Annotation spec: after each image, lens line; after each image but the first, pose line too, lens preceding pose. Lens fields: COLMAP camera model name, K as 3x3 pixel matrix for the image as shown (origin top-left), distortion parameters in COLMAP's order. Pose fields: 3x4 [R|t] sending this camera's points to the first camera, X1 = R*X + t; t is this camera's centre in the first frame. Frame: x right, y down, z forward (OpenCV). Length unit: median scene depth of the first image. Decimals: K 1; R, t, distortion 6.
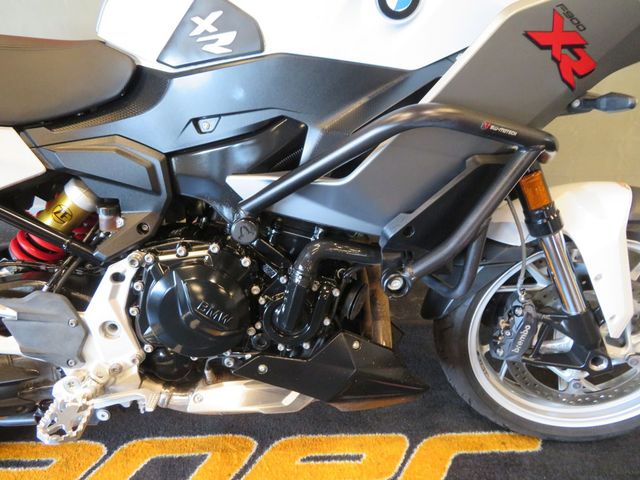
lens RADIAL K [[460.9, 0, 320.5], [0, 460.9, 239.4], [0, 0, 1]] dist [-0.017029, 0.016805]
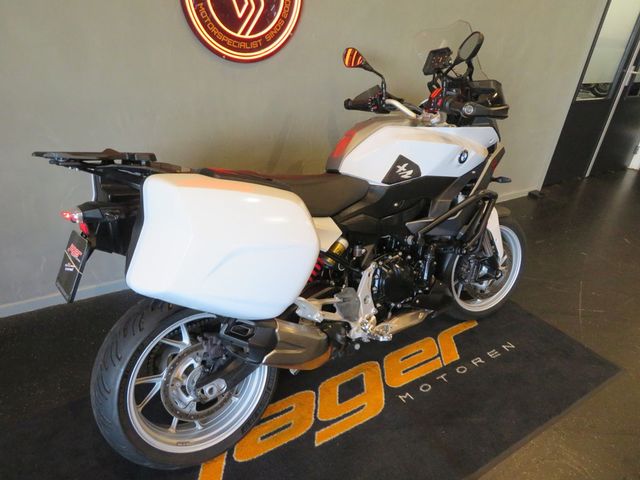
lens RADIAL K [[460.9, 0, 321.7], [0, 460.9, 239.0], [0, 0, 1]] dist [-0.017029, 0.016805]
pose [[0.838246, -0.174973, 0.516457, -1.391196], [0.220494, 0.974999, -0.027552, -0.061505], [-0.498724, 0.136971, 0.855870, -0.670608]]
